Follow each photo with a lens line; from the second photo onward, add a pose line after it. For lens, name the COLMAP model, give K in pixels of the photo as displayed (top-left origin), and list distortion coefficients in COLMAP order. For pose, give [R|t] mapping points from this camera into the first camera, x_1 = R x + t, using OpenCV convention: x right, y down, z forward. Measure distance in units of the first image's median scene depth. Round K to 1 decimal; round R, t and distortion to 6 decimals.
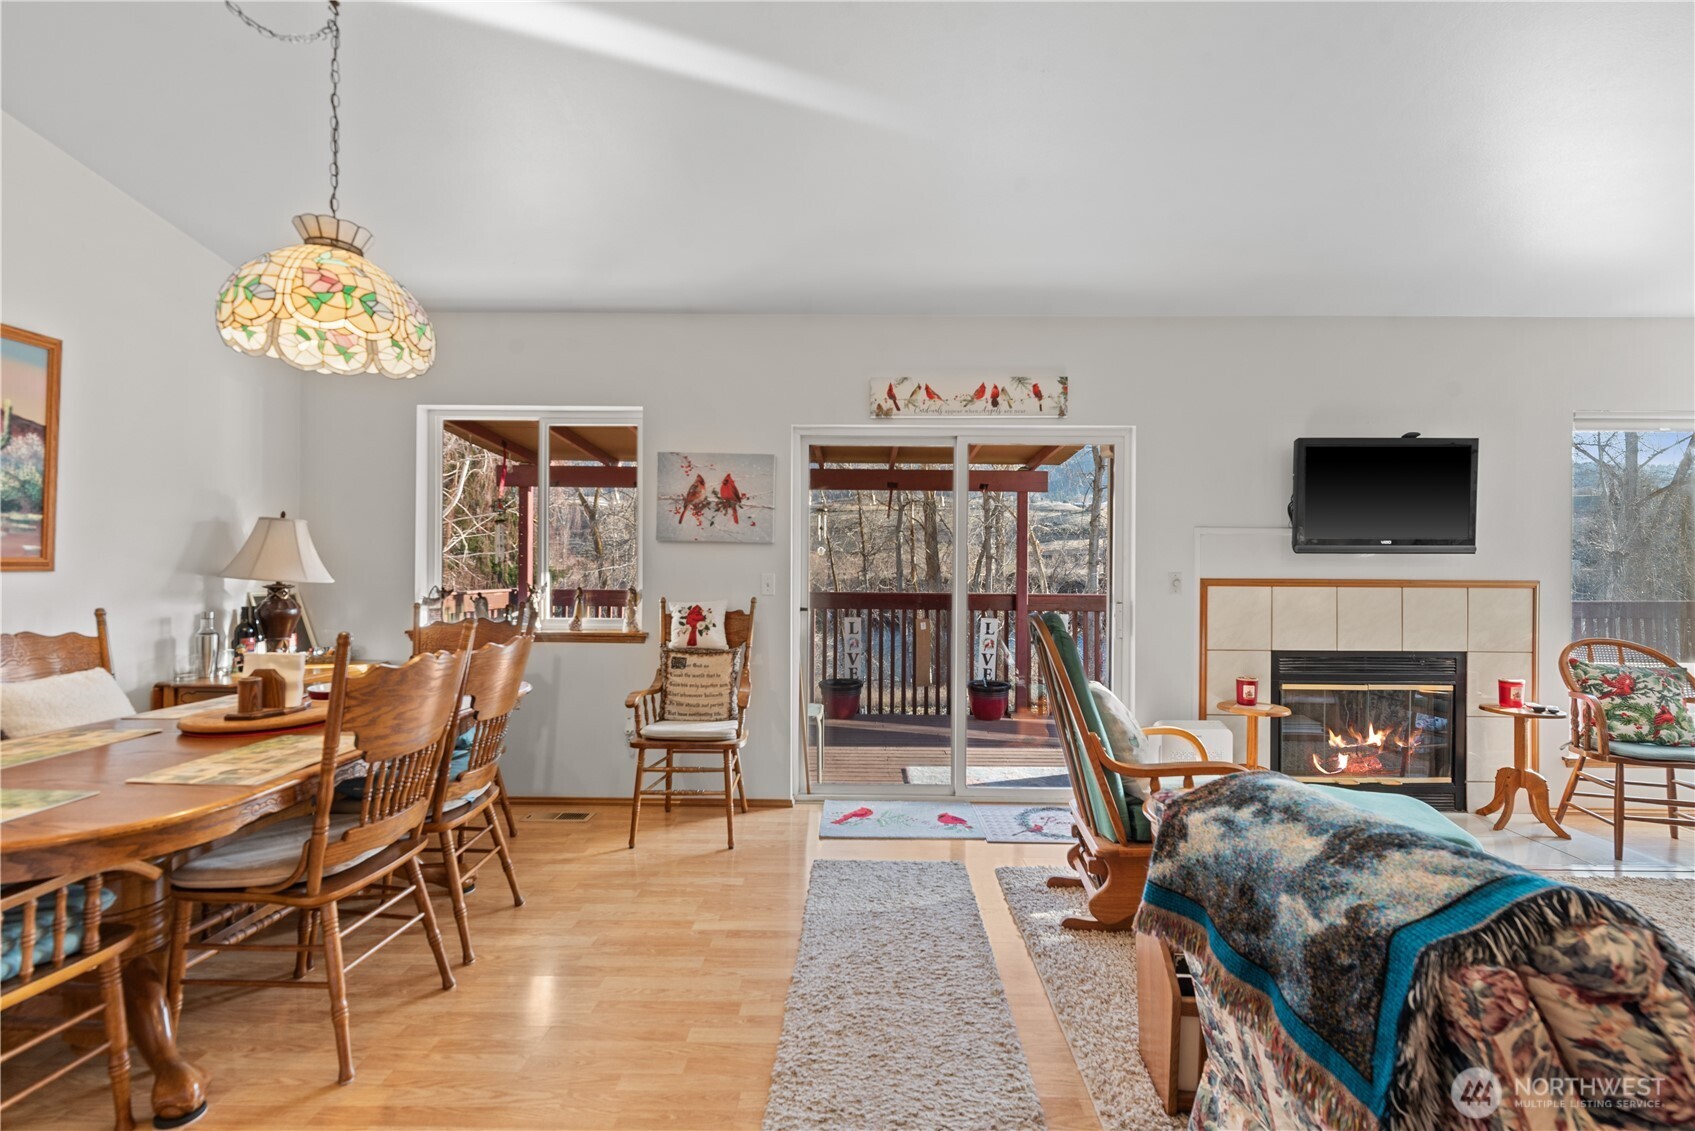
lens RADIAL K [[730.7, 0, 868.3], [0, 730.7, 568.9], [0, 0, 1]] dist [-0.000060, 0.000115]
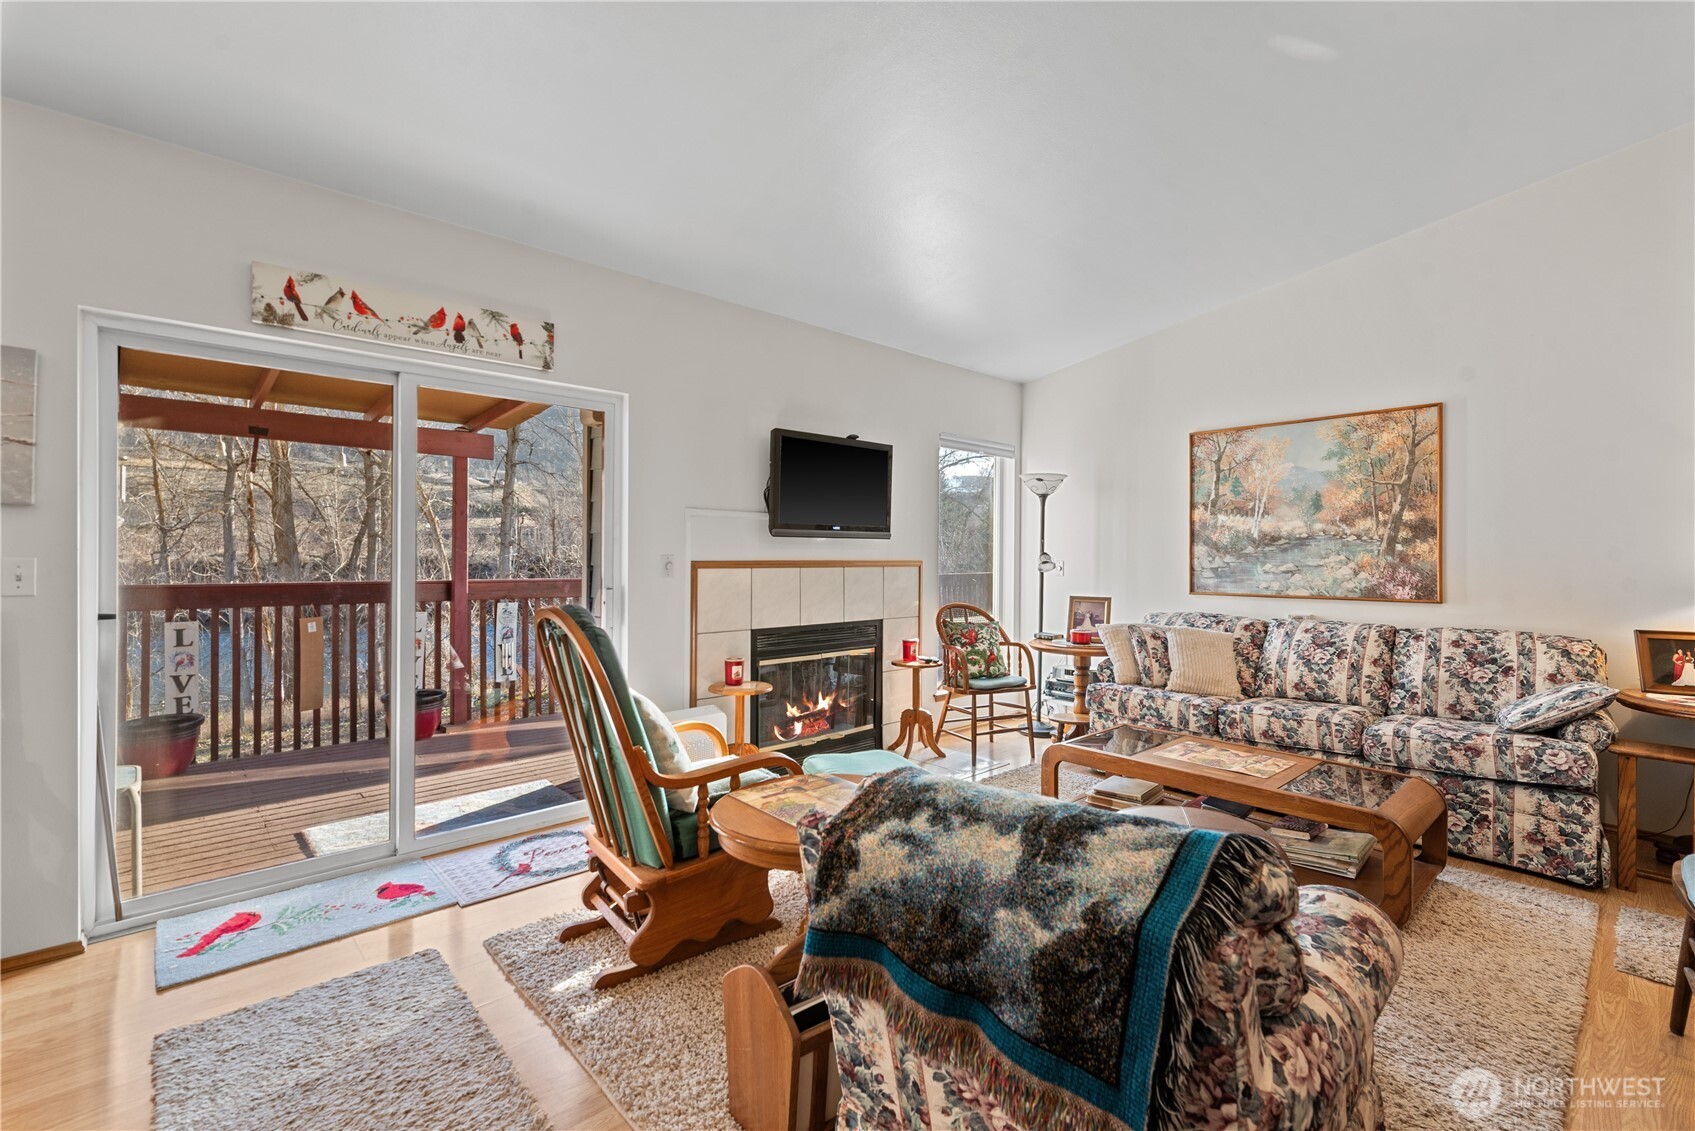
lens RADIAL K [[730.7, 0, 850.0], [0, 730.7, 554.6], [0, 0, 1]] dist [-0.000060, 0.000115]
pose [[0.724590, -0.001604, 0.689178, -0.065481], [-0.002763, 0.999982, 0.005233, -0.000936], [-0.689174, -0.005696, 0.724573, 0.155732]]
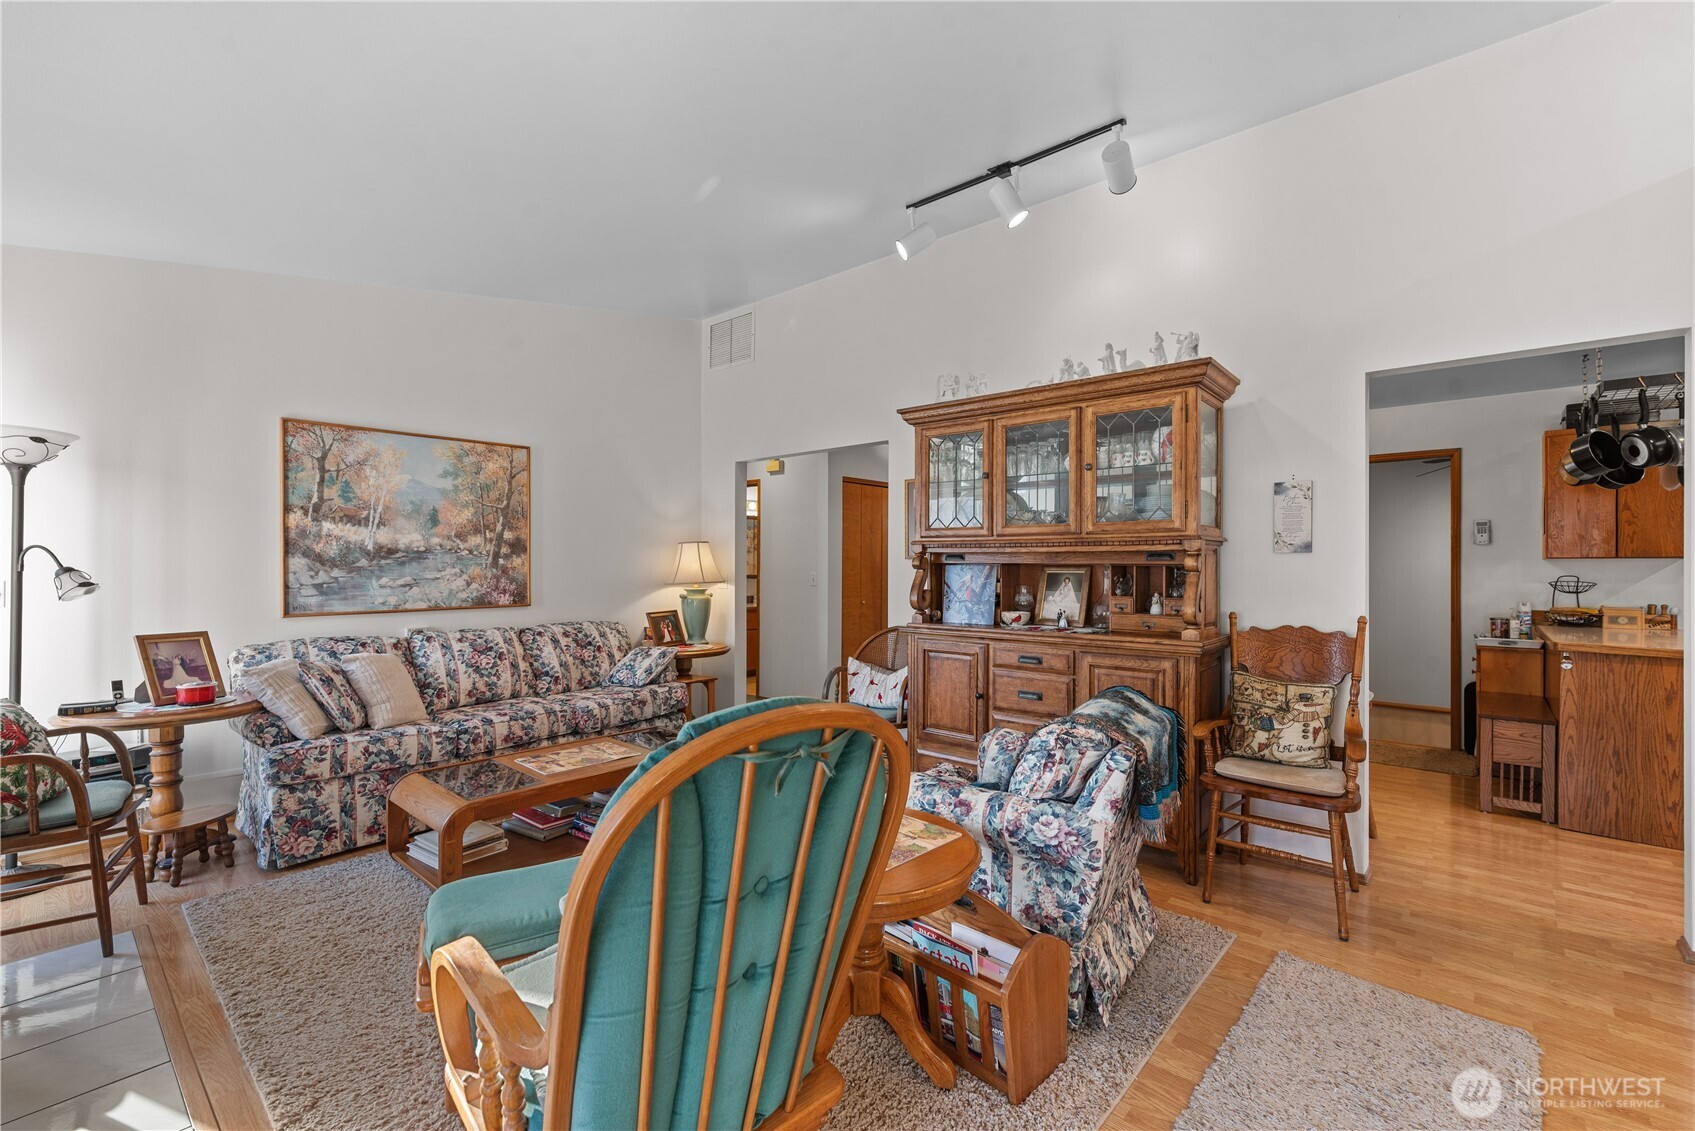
lens RADIAL K [[730.7, 0, 849.1], [0, 730.7, 564.5], [0, 0, 1]] dist [-0.000060, 0.000115]
pose [[-0.758680, -0.010518, 0.651378, -0.031968], [-0.009745, 0.999941, 0.004797, -0.014467], [-0.651390, -0.002708, -0.758738, 0.940244]]
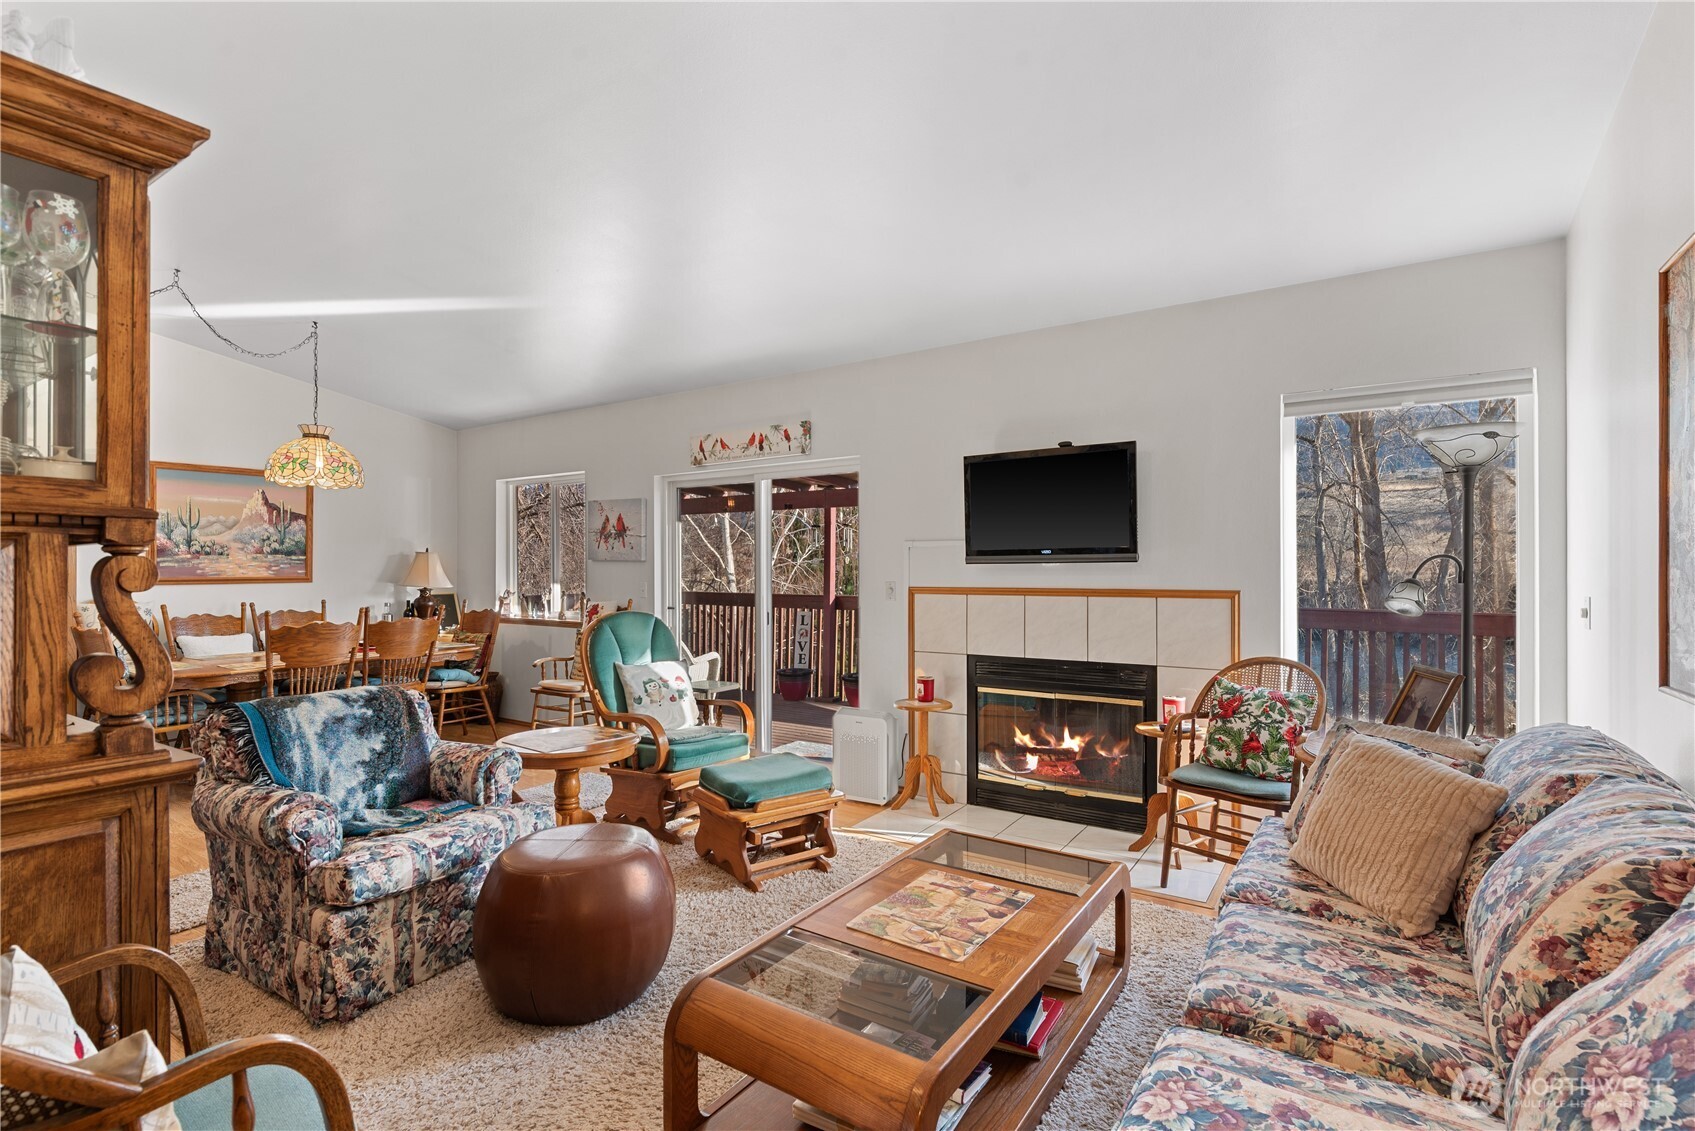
lens RADIAL K [[794.5, 0, 856.6], [0, 794.5, 567.9], [0, 0, 1]] dist [0.005099, 0.000396]
pose [[0.839223, -0.009059, -0.543712, 1.091575], [0.008035, 0.999959, -0.004258, -0.011610], [0.543728, -0.000795, 0.839261, -0.069014]]
